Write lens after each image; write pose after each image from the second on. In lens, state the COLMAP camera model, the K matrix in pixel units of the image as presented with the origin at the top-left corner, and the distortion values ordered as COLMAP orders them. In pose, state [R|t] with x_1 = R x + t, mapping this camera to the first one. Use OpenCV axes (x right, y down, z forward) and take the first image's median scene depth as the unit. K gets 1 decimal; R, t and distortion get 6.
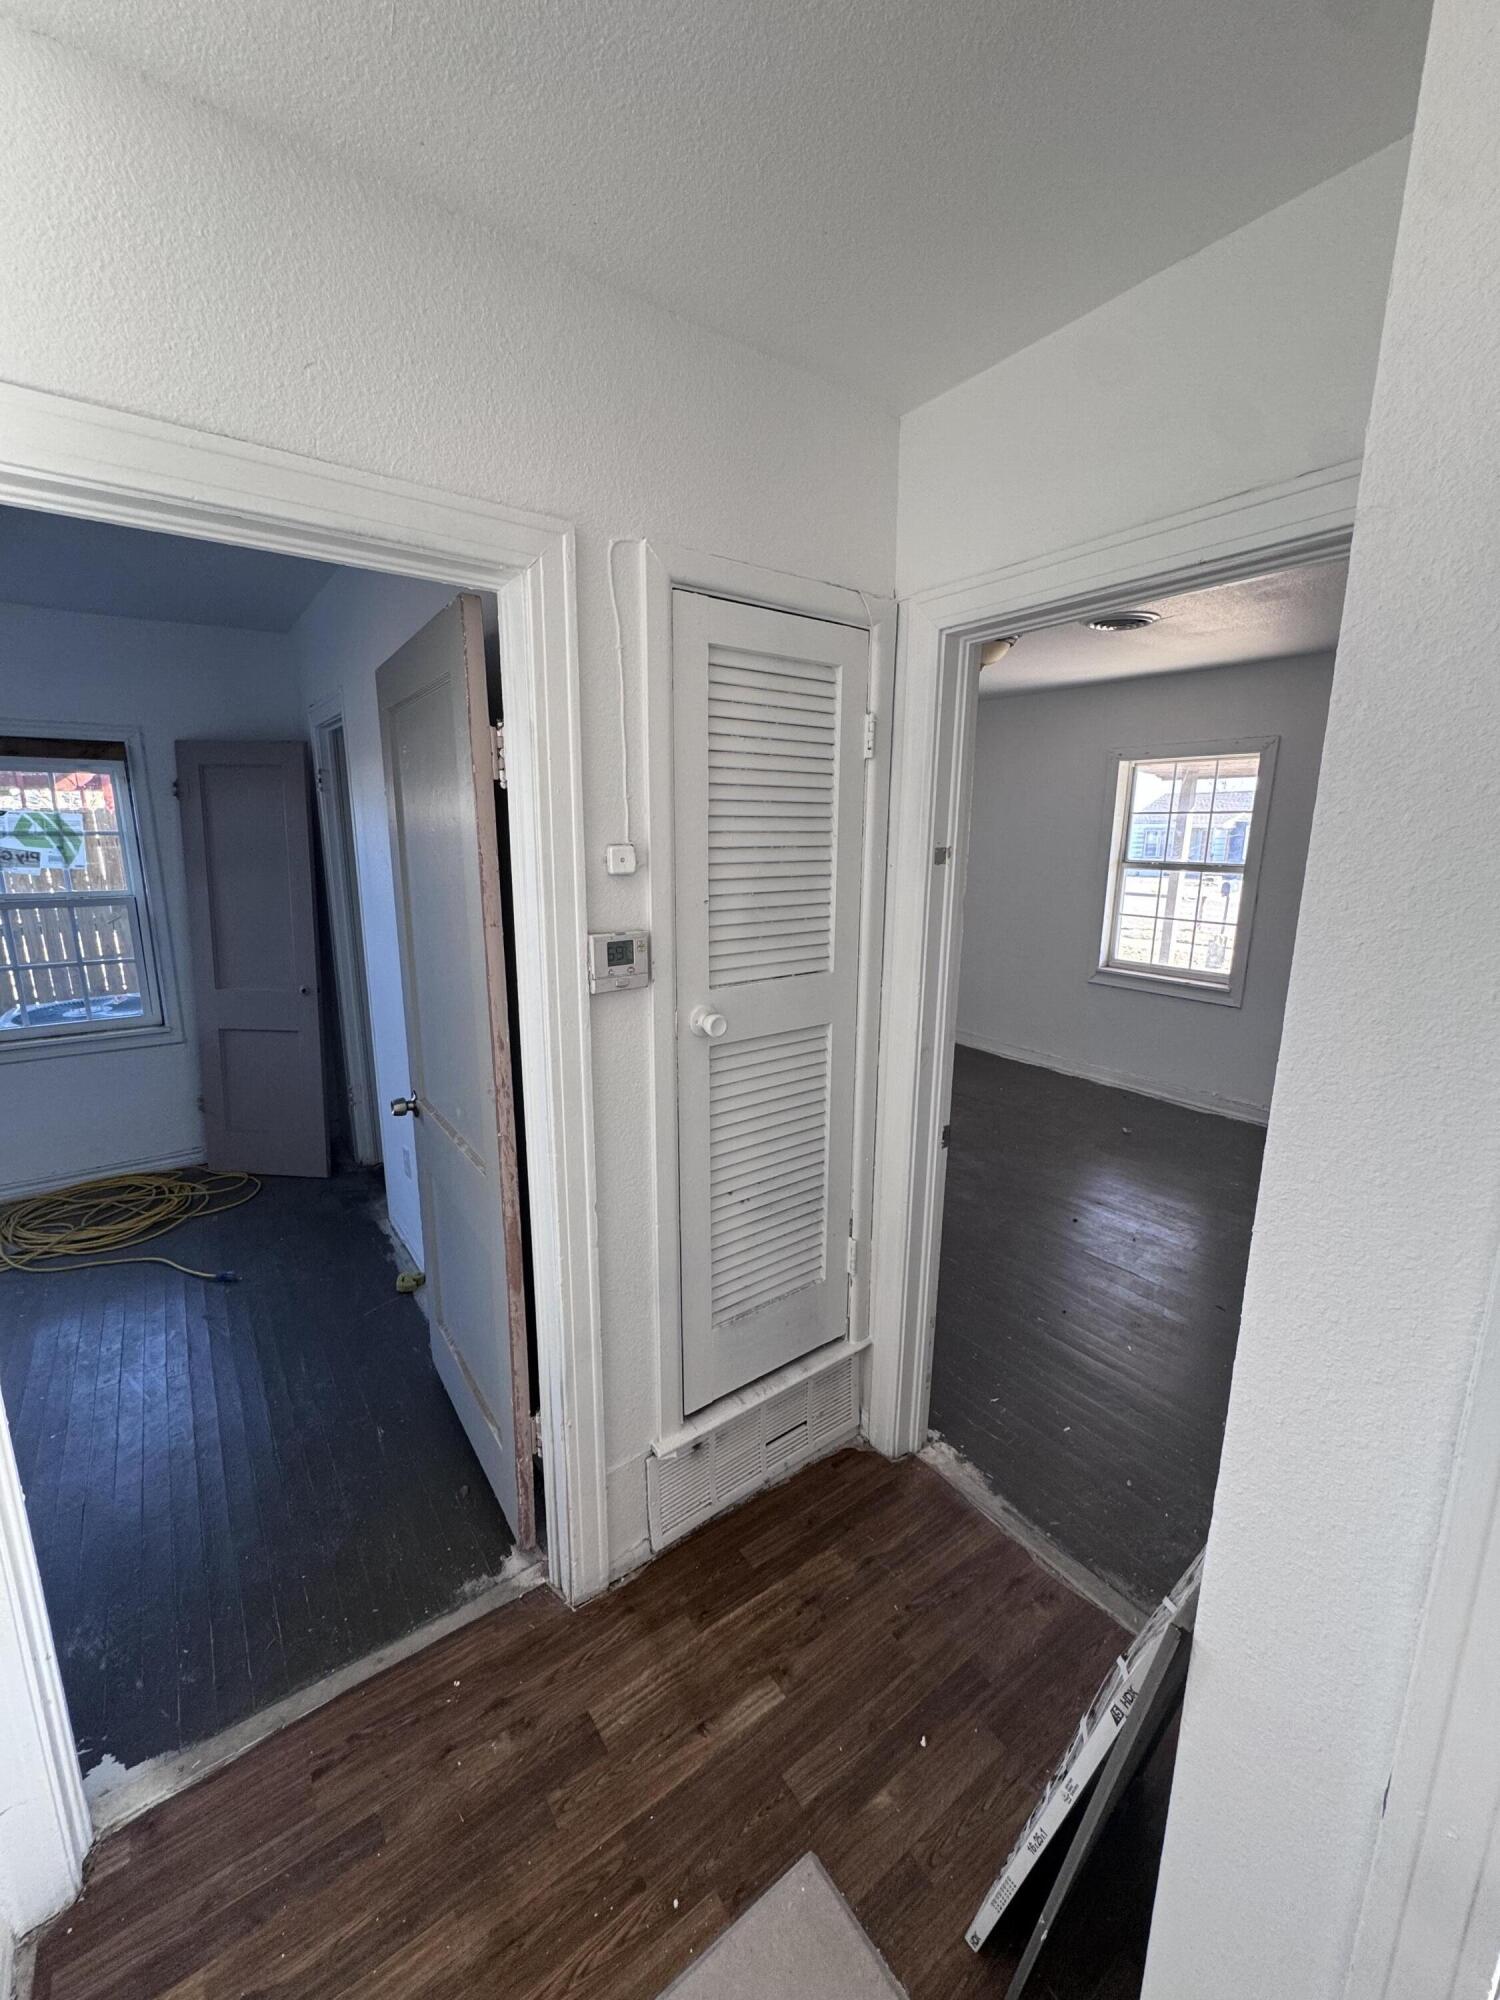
lens RADIAL K [[801.0, 0, 750.0], [0, 801.0, 1000.0], [0, 0, 1]] dist [-0.000361, 0.000015]
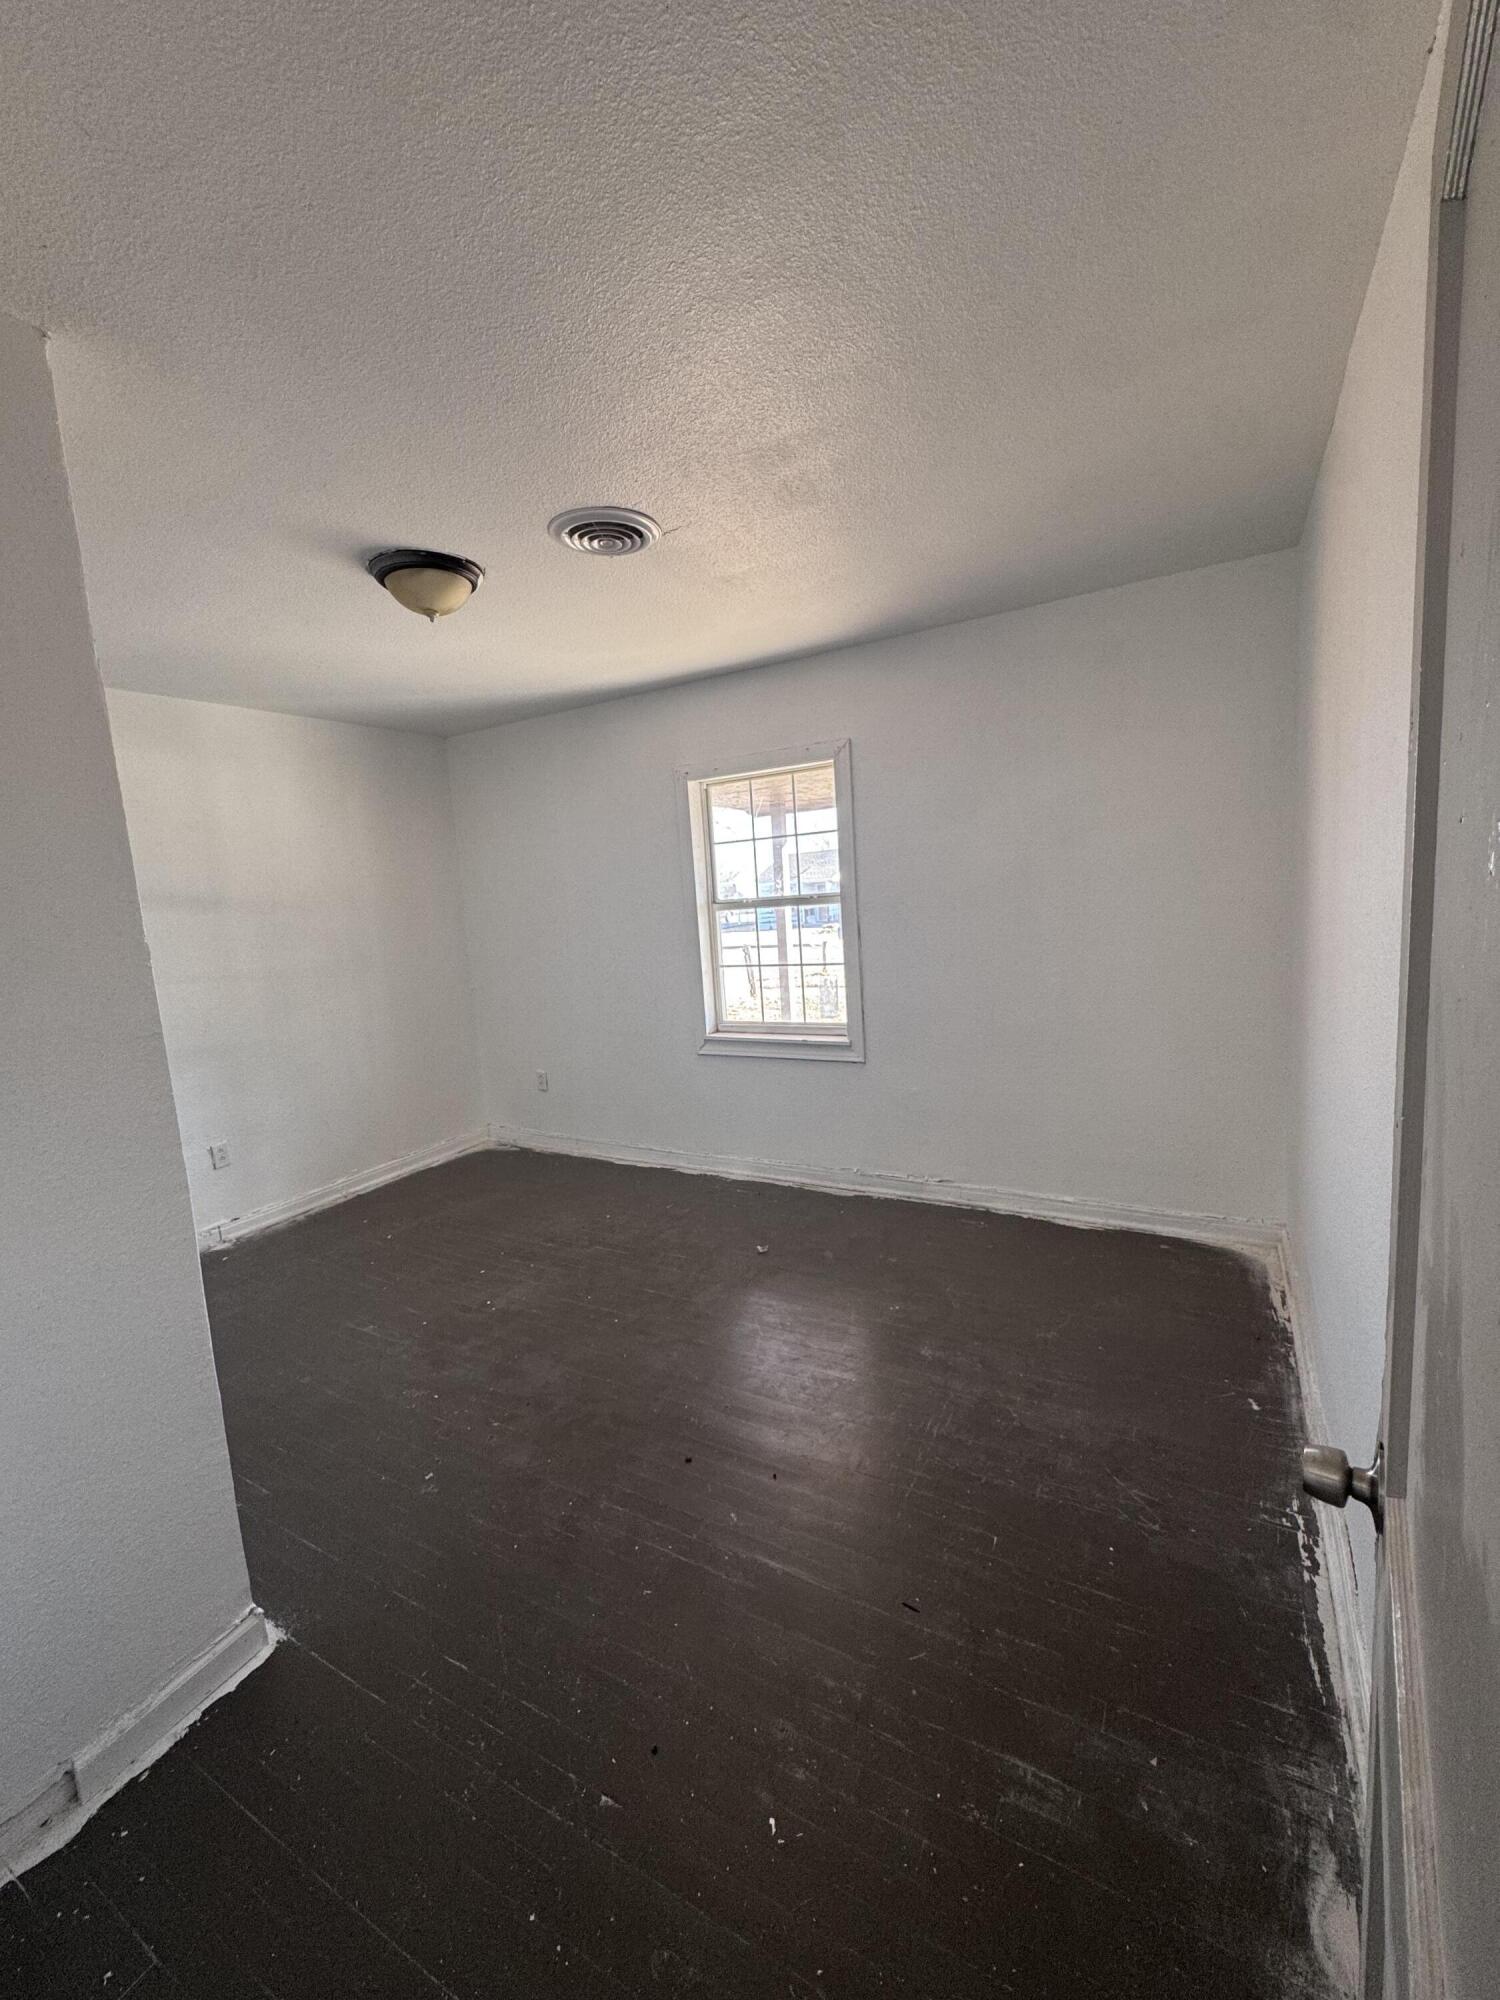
lens RADIAL K [[801.0, 0, 750.0], [0, 801.0, 1000.0], [0, 0, 1]] dist [-0.000361, 0.000015]
pose [[0.909261, -0.125078, 0.396989, 0.164228], [0.160480, 0.985386, -0.057101, -0.022634], [-0.384046, 0.115629, 0.916045, 0.249901]]
